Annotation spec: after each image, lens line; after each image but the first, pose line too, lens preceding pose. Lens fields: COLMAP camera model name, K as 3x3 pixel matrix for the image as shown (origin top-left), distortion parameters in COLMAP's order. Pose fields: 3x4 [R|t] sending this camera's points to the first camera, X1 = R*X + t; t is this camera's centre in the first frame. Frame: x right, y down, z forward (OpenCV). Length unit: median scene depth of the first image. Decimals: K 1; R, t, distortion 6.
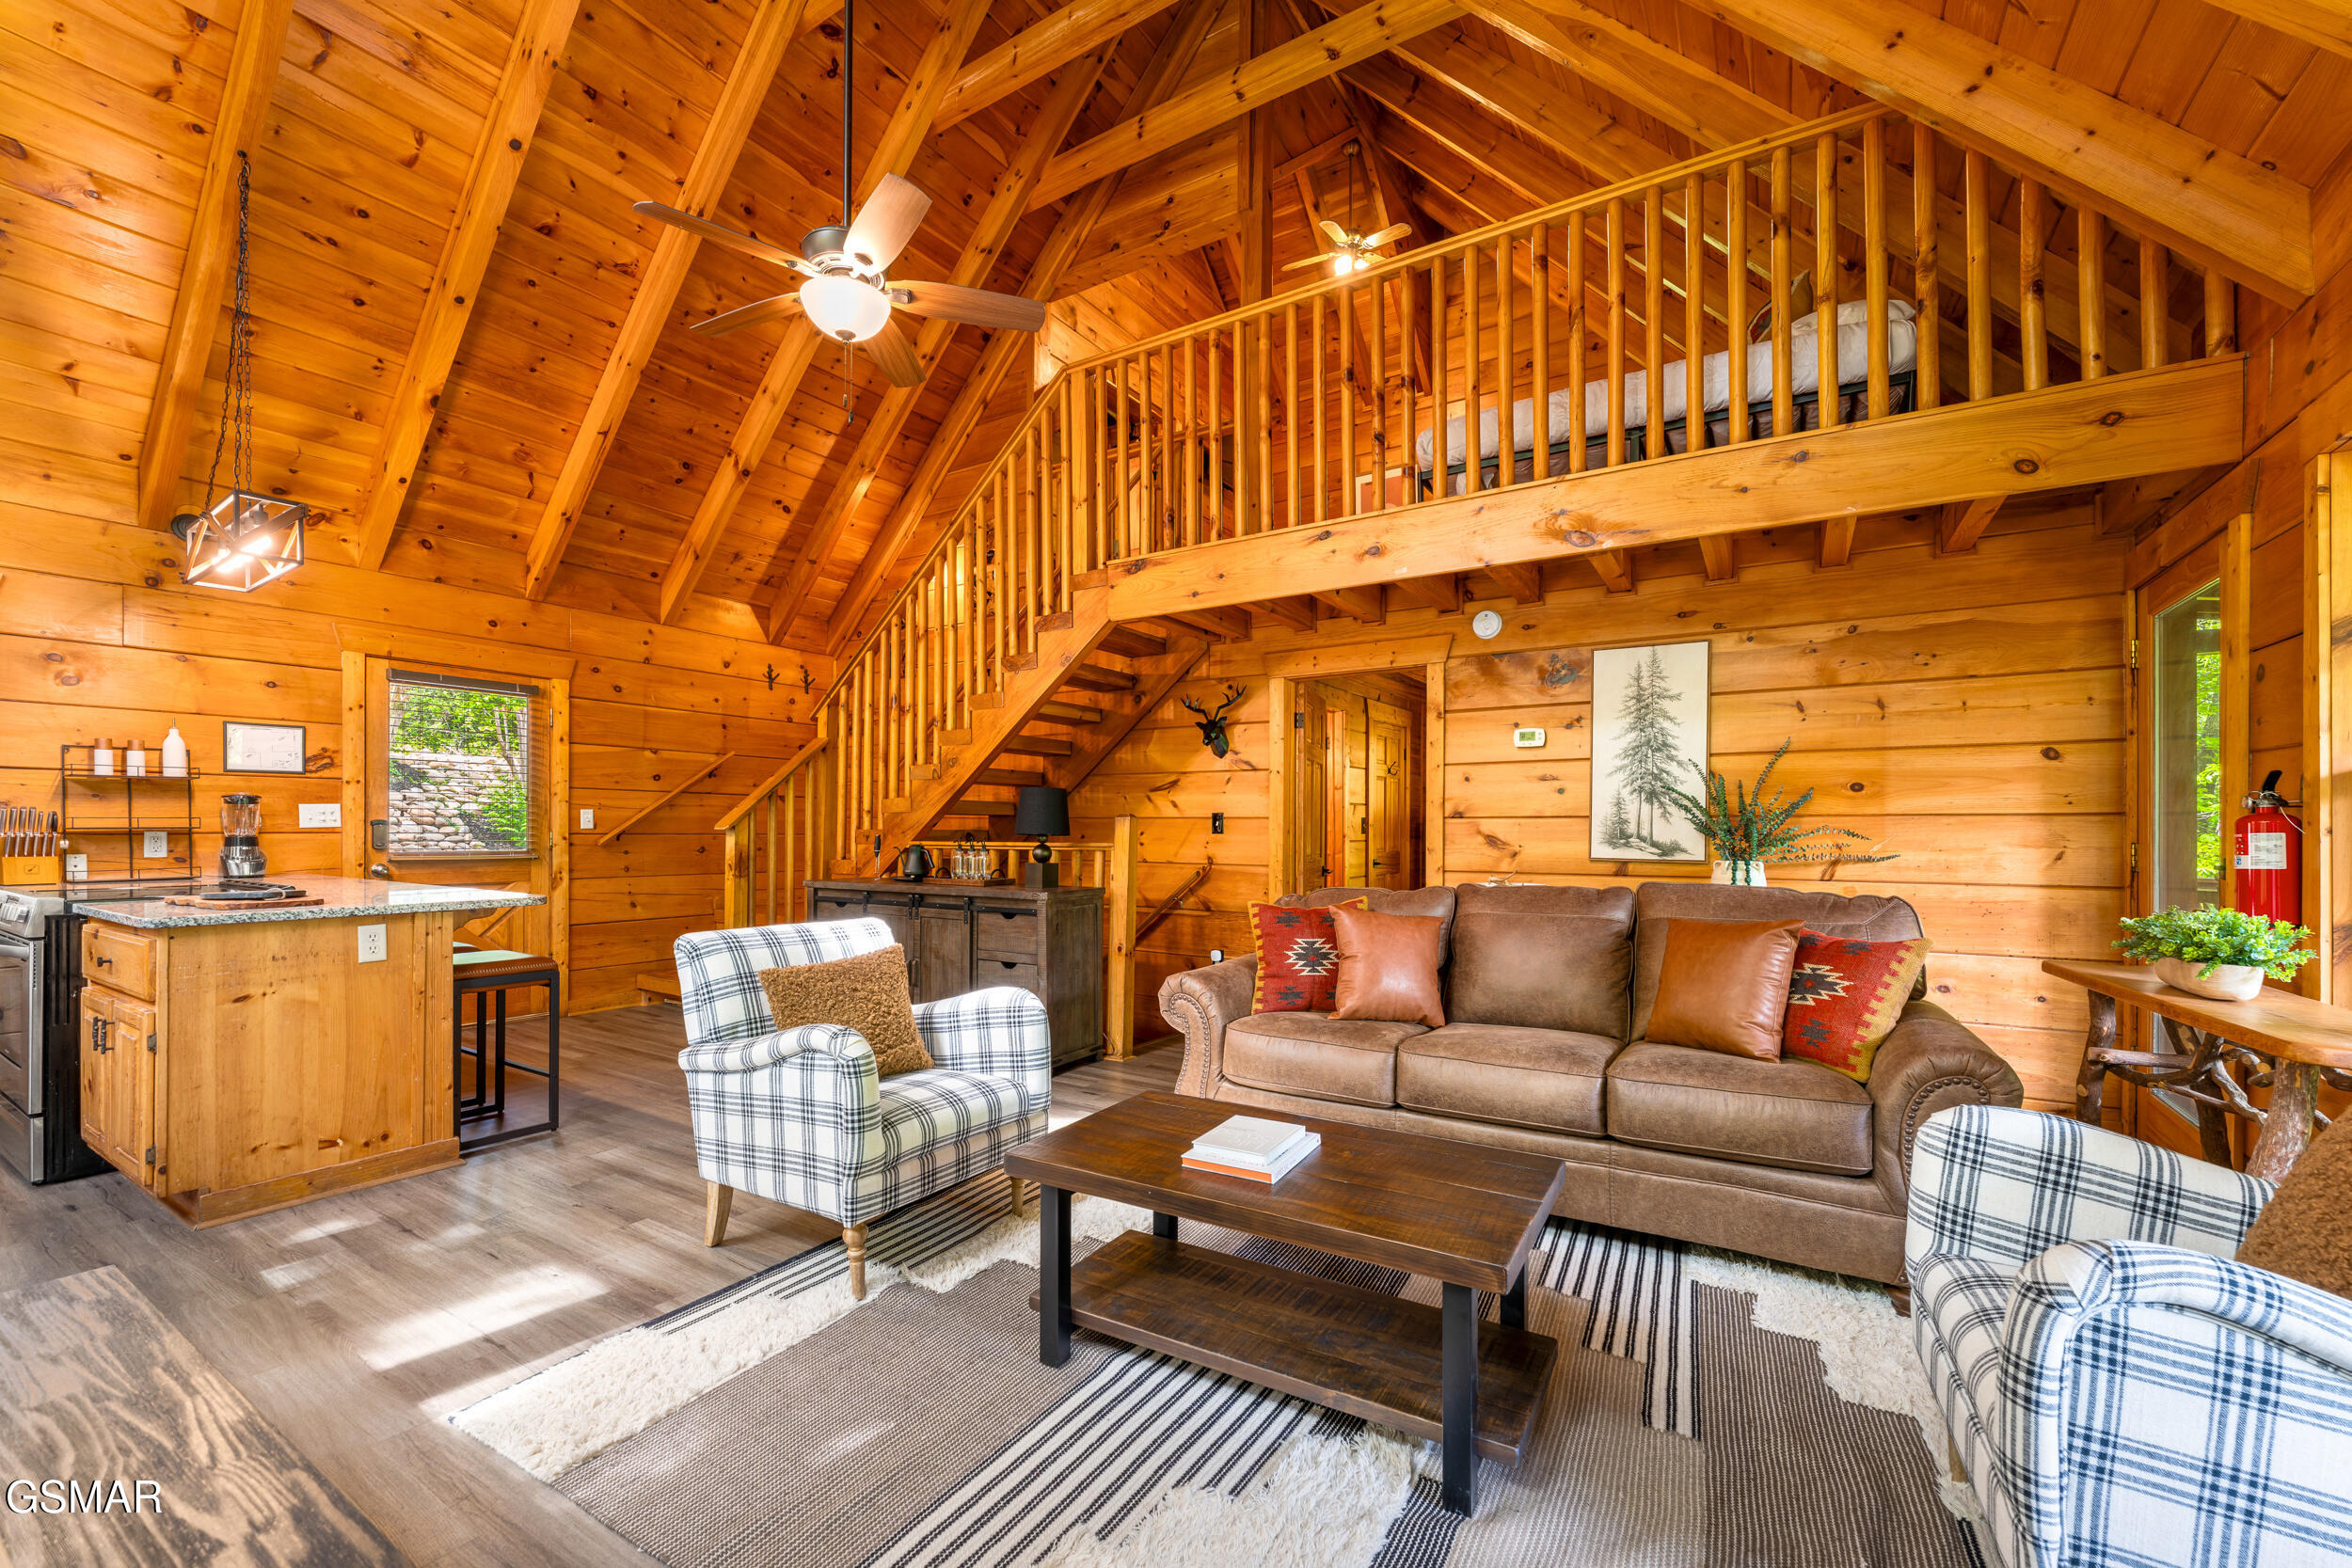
lens RADIAL K [[972.0, 0, 1160.5], [0, 972.0, 831.3], [0, 0, 1]] dist [-0.000495, -0.000193]
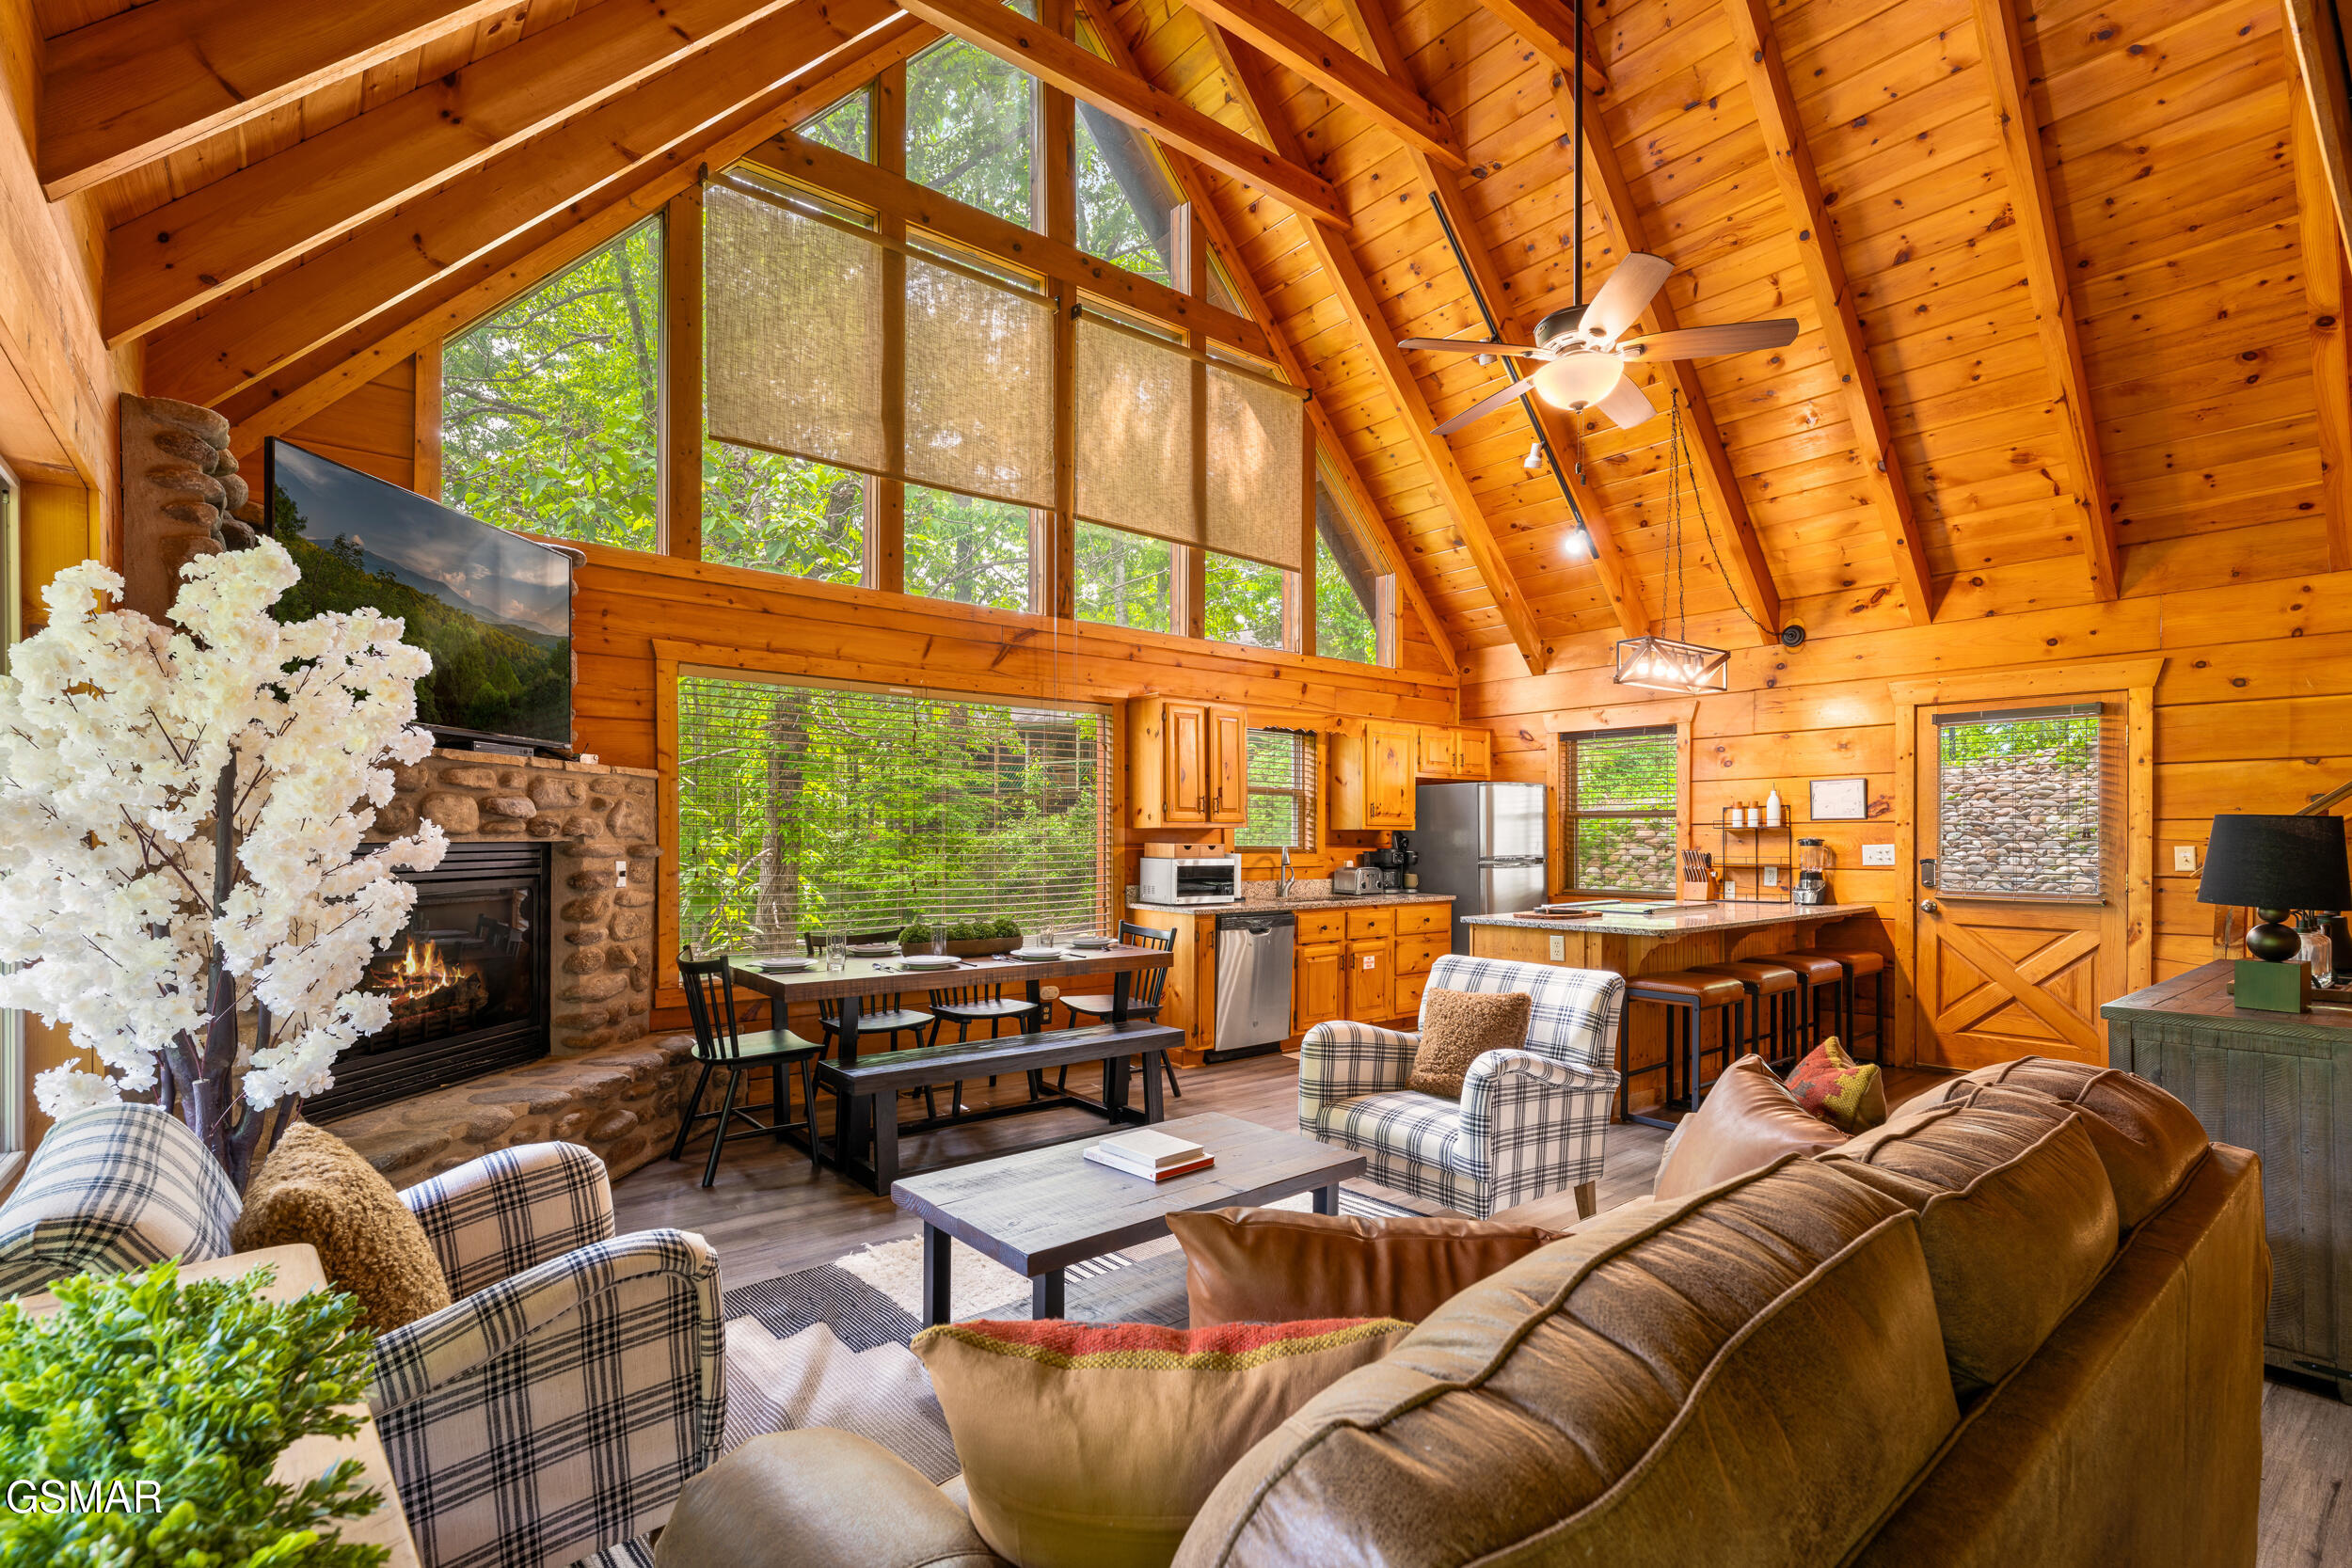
lens RADIAL K [[1073.9, 0, 1190.1], [0, 1073.9, 841.0], [0, 0, 1]] dist [-0.000304, 0.000119]
pose [[-0.298750, -0.003867, -0.954324, 0.620496], [-0.004638, 0.999986, -0.002600, -0.027194], [0.954320, 0.003649, -0.298763, 0.652901]]
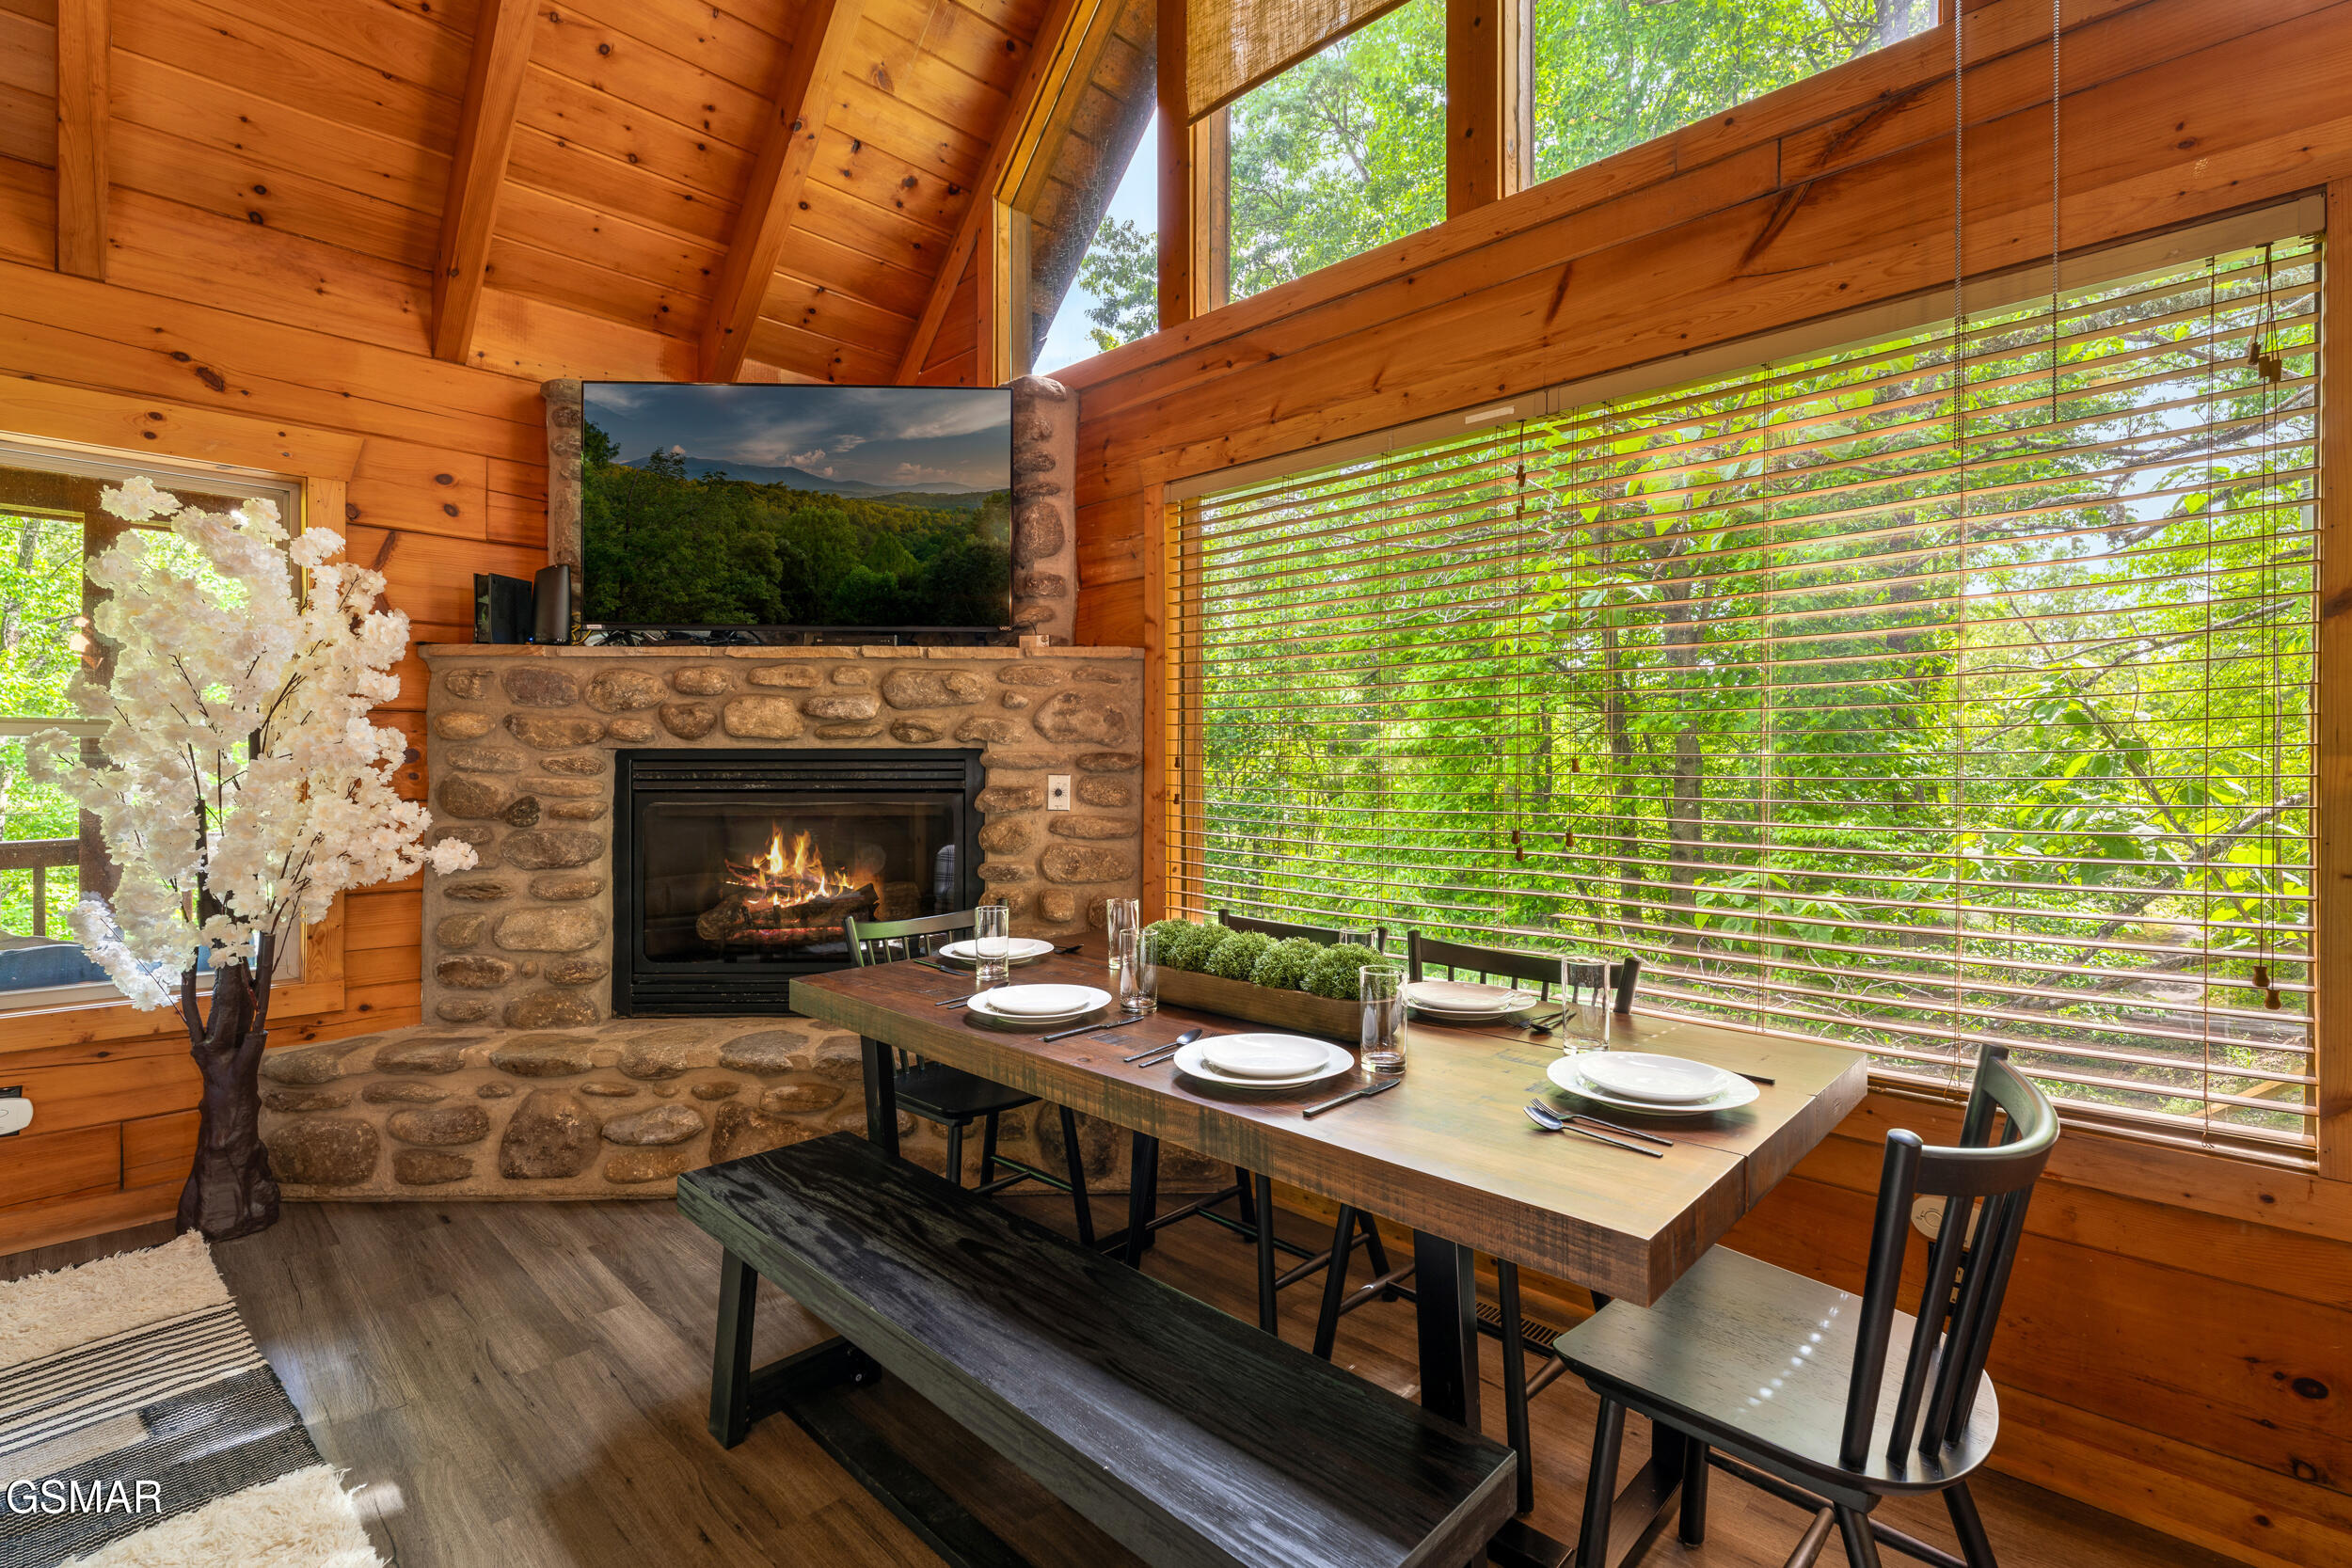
lens RADIAL K [[1075.7, 0, 1162.4], [0, 1075.7, 765.6], [0, 0, 1]] dist [-0.002633, -0.000596]
pose [[-0.980779, -0.006736, 0.195004, -0.371521], [-0.006297, 0.999976, 0.002870, -0.018403], [-0.195019, 0.001587, -0.980798, 0.557066]]
